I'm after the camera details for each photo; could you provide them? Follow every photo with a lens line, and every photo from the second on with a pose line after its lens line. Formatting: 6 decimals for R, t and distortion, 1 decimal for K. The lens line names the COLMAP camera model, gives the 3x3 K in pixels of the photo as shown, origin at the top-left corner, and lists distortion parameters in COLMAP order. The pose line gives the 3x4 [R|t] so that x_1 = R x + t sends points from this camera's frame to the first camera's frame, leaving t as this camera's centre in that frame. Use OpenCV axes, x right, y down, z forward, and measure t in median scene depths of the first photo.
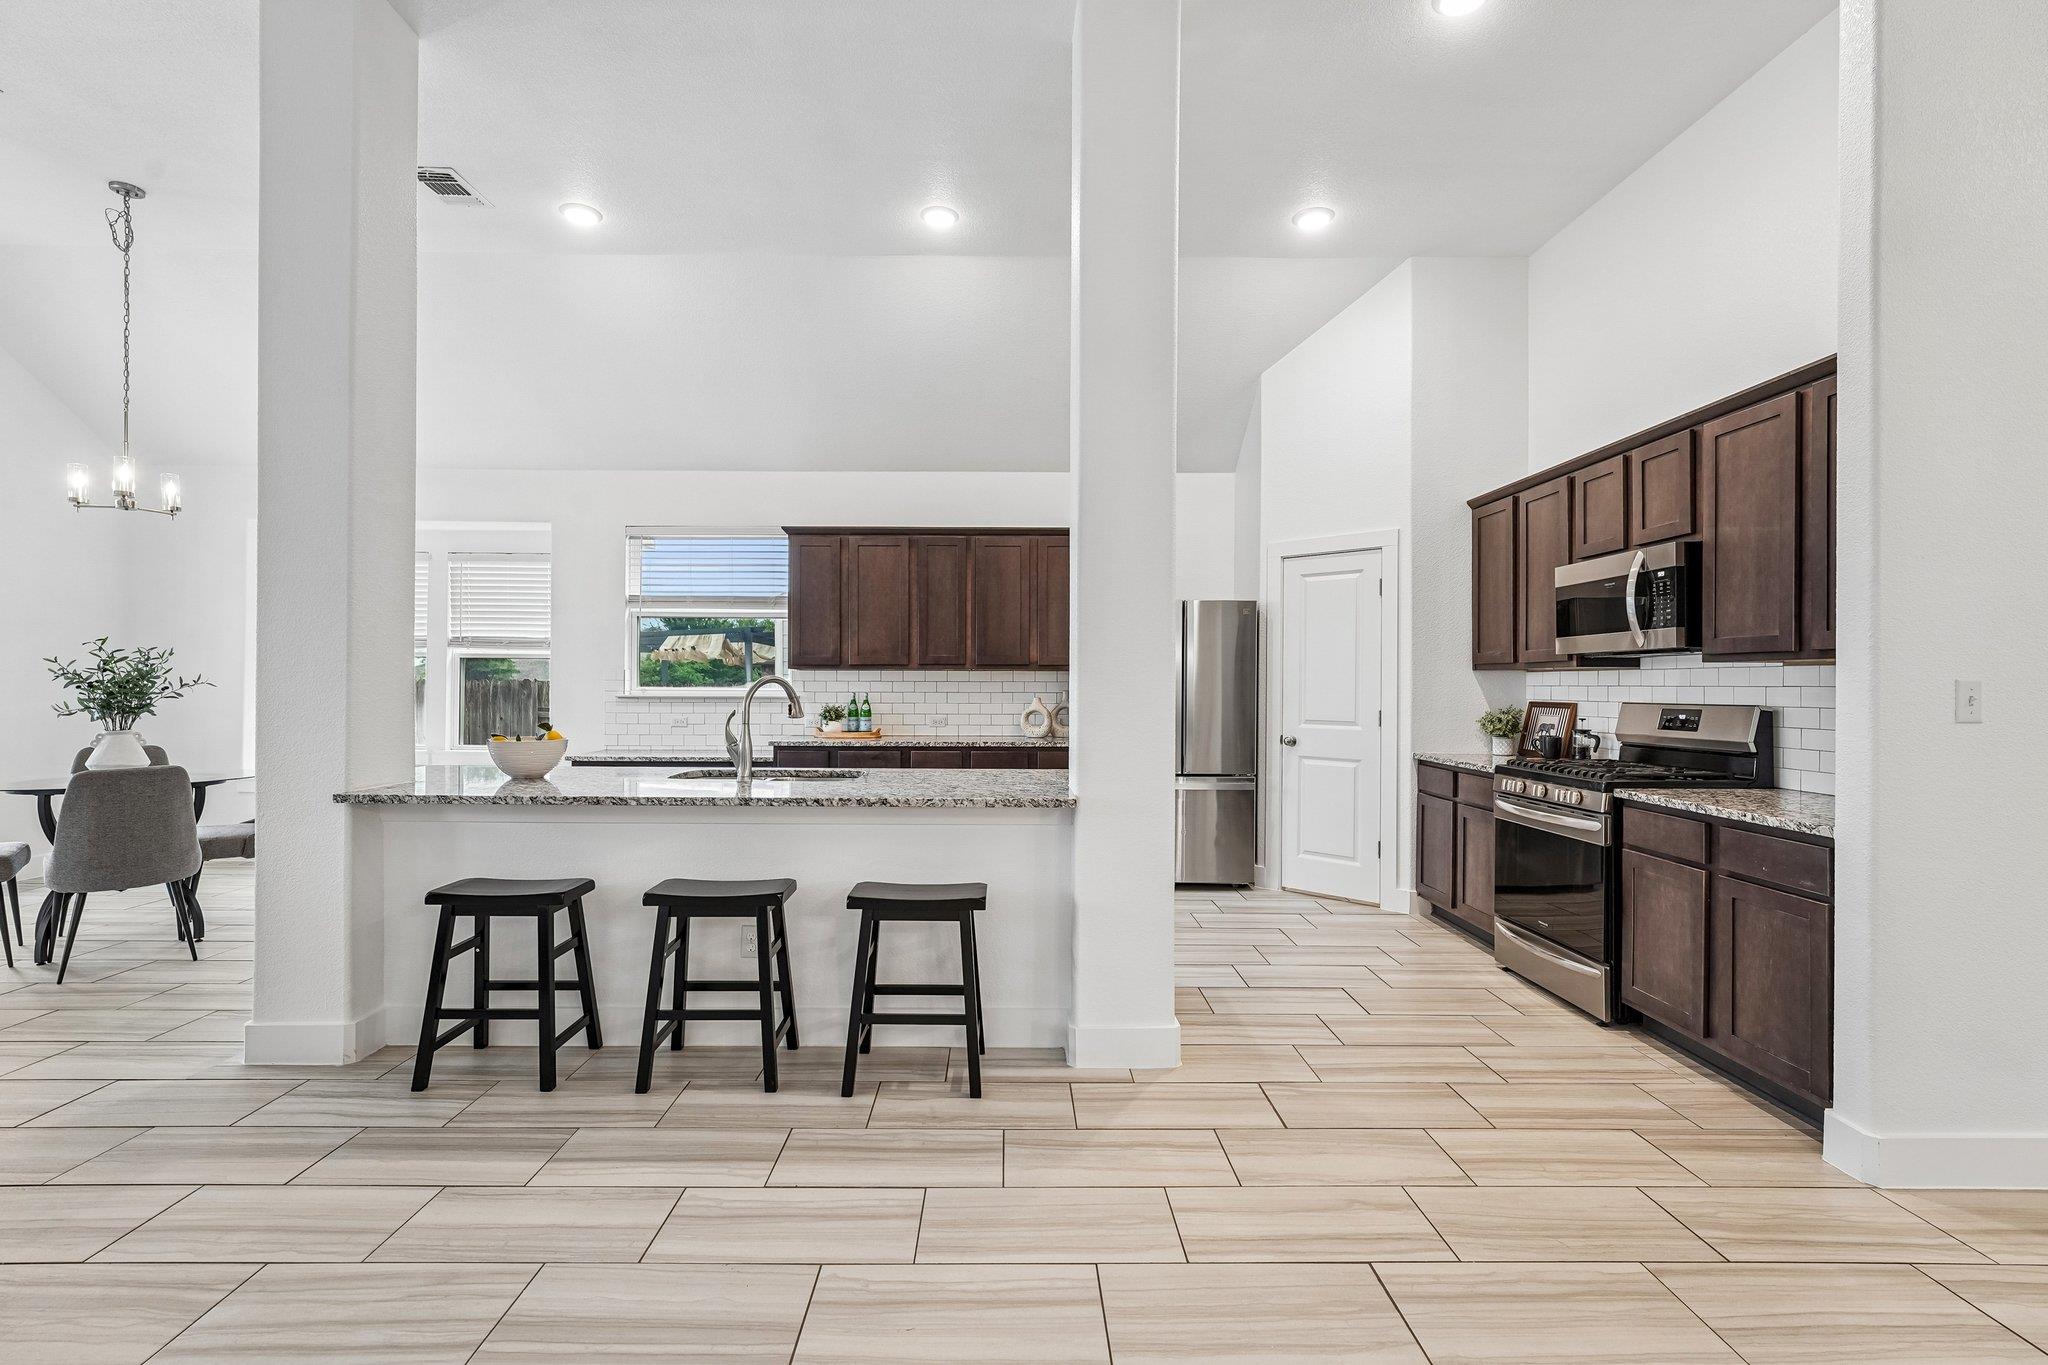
lens RADIAL K [[911.7, 0, 1015.2], [0, 911.7, 689.5], [0, 0, 1]] dist [-0.011211, -0.000298]
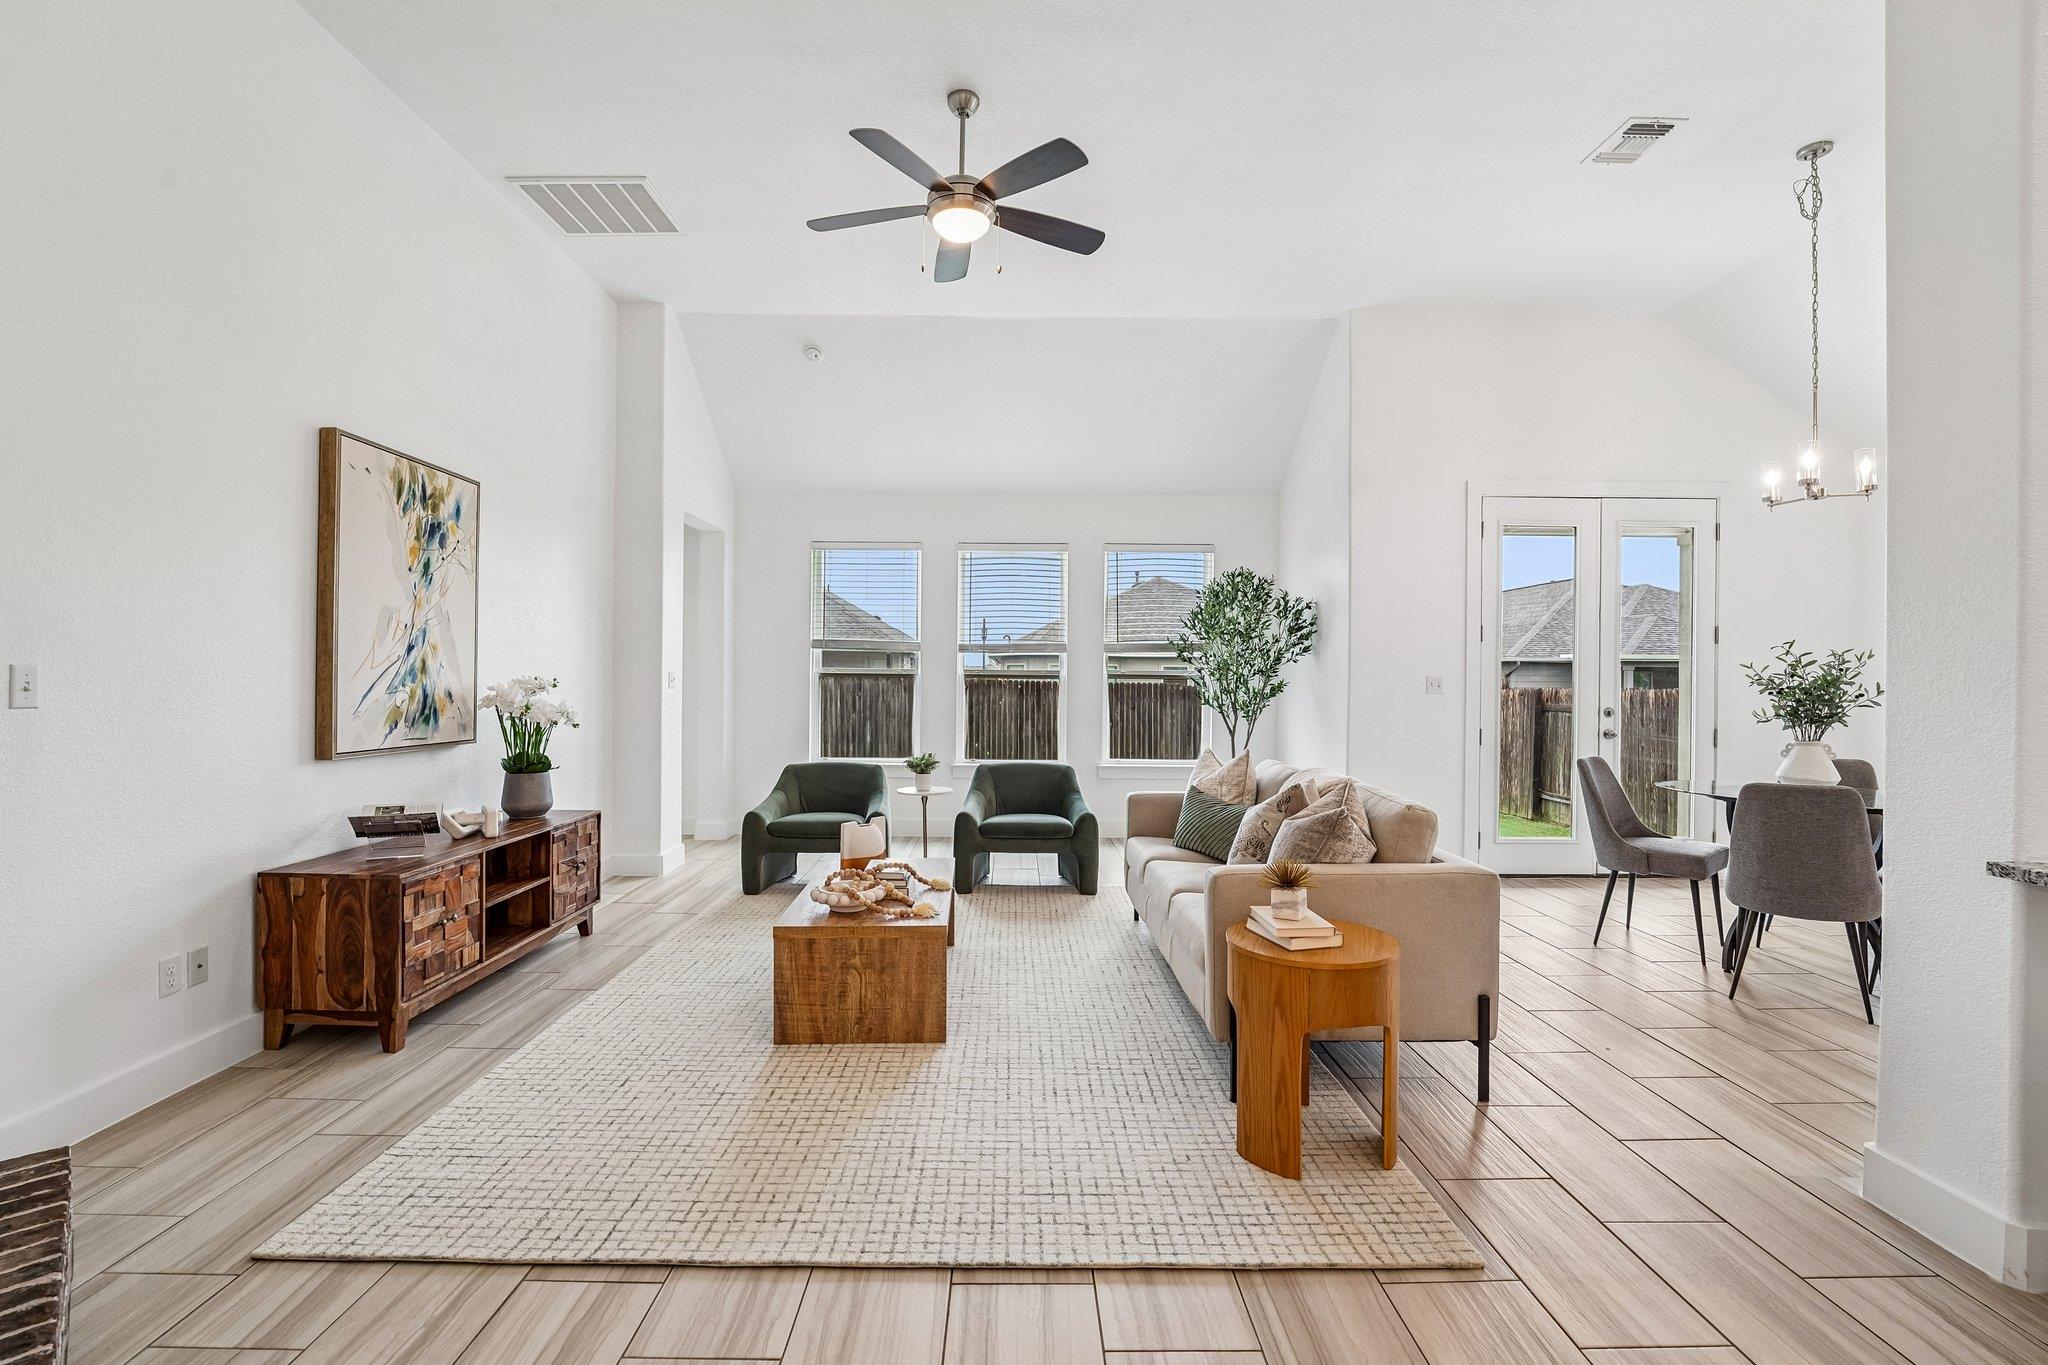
lens RADIAL K [[911.7, 0, 1025.0], [0, 911.7, 678.9], [0, 0, 1]] dist [-0.011211, -0.000298]
pose [[-0.006367, -0.005660, -0.999964, -0.069162], [-0.015204, 0.999869, -0.005563, -0.000726], [0.999864, 0.015168, -0.006452, 0.209745]]
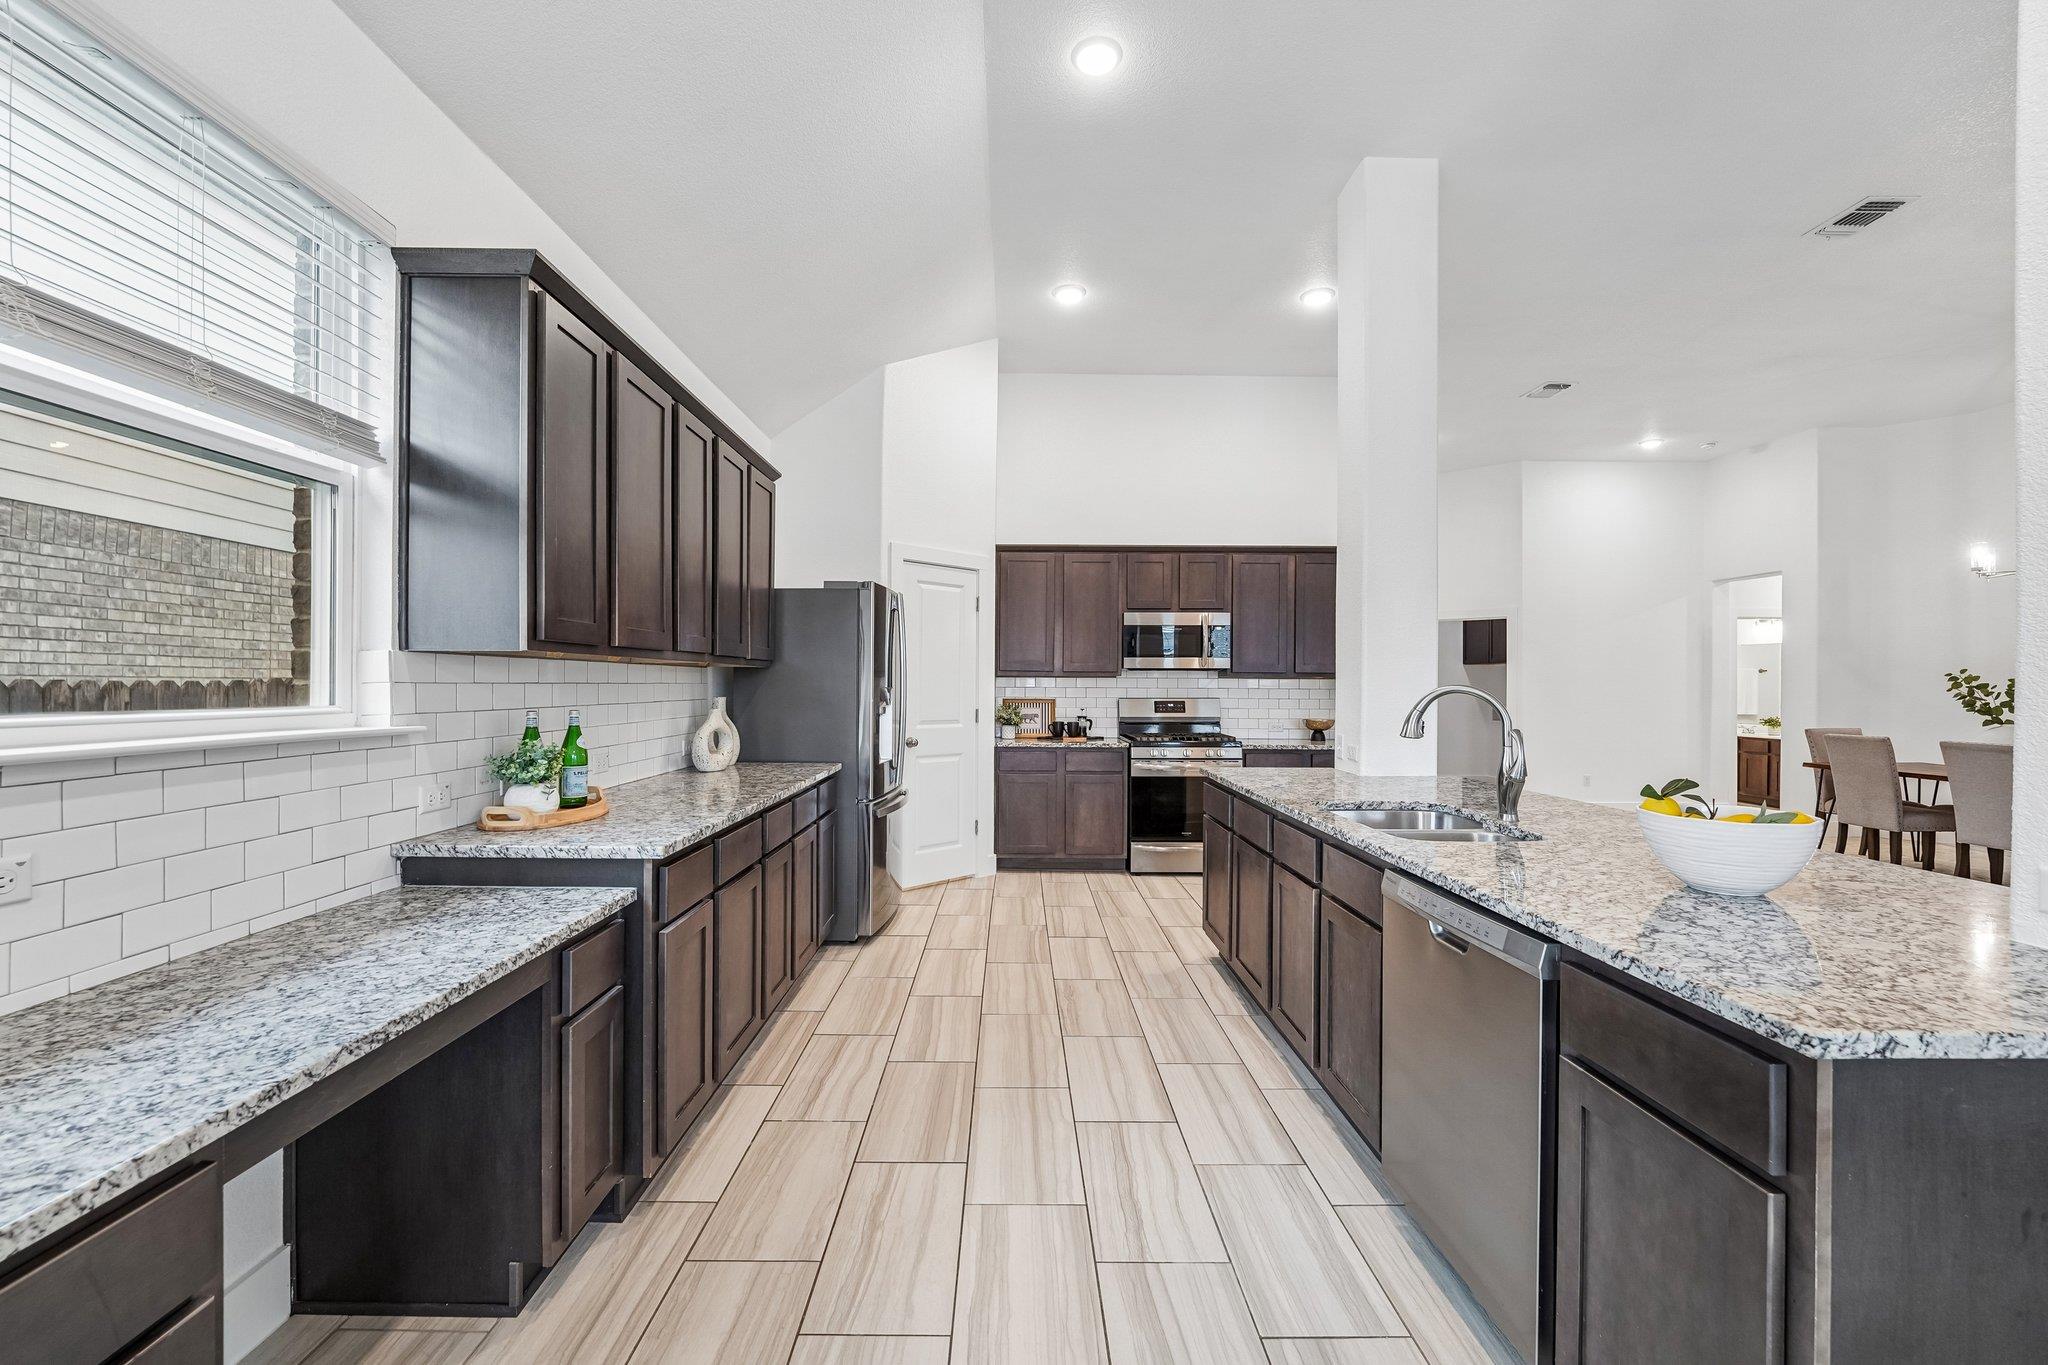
lens RADIAL K [[837.1, 0, 1022.6], [0, 837.1, 685.8], [0, 0, 1]] dist [-0.006539, -0.000147]
pose [[-0.011148, -0.004760, 0.999927, -0.794479], [0.001401, 0.999988, 0.004776, -0.014221], [-0.999937, 0.001455, -0.011141, 1.122688]]
